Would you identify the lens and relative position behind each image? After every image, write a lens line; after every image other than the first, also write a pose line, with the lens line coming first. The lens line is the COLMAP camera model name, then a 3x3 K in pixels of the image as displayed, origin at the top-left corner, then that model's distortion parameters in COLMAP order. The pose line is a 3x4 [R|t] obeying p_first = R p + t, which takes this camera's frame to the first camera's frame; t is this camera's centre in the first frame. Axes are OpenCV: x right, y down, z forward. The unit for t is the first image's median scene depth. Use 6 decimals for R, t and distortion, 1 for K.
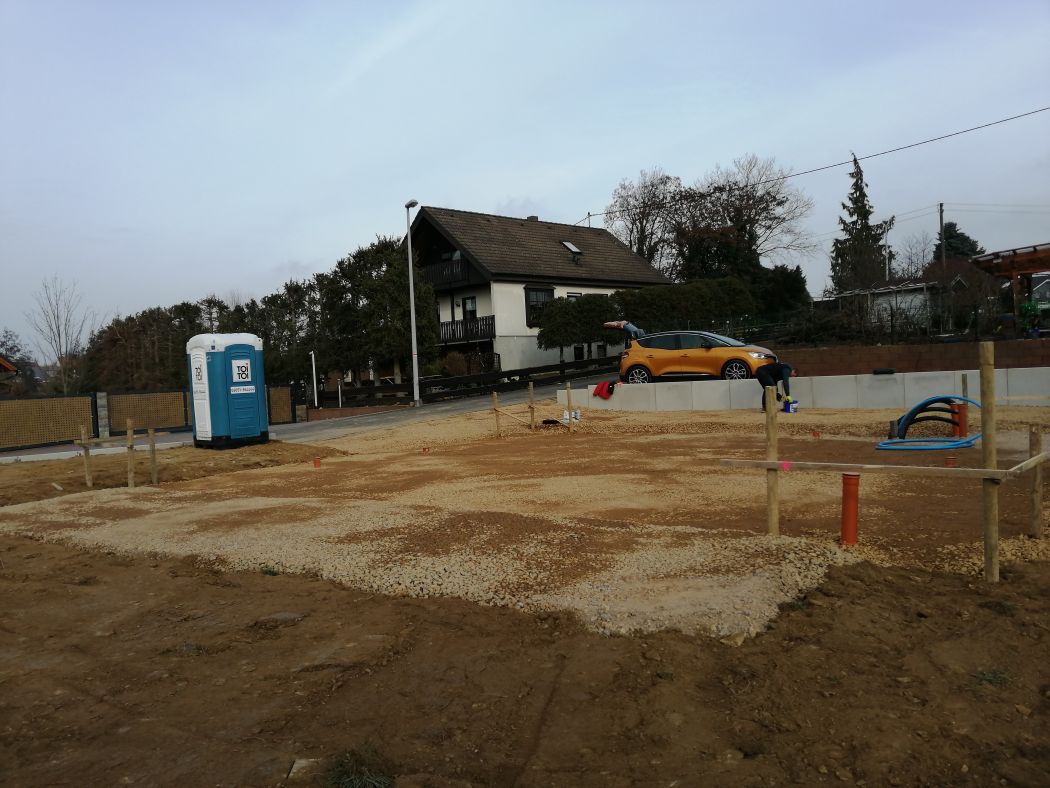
lens RADIAL K [[817.7, 0, 525.0], [0, 817.7, 395.5], [0, 0, 1]] dist [0.004584, -0.017456]
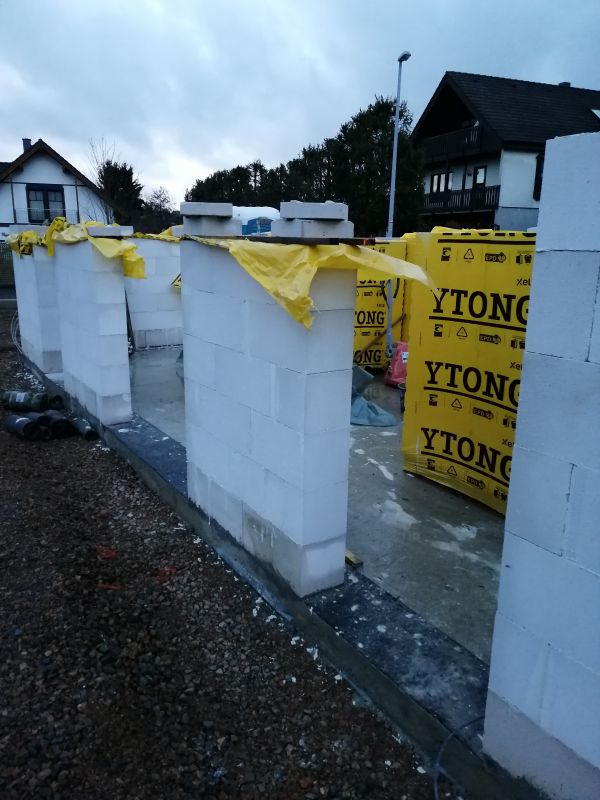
lens RADIAL K [[623.0, 0, 299.4], [0, 623.0, 399.5], [0, 0, 1]] dist [0.004584, -0.017456]
pose [[0.924855, 0.150332, -0.349347, 0.043012], [-0.065751, 0.967932, 0.242456, -0.011556], [0.374593, -0.201267, 0.905081, 0.154704]]
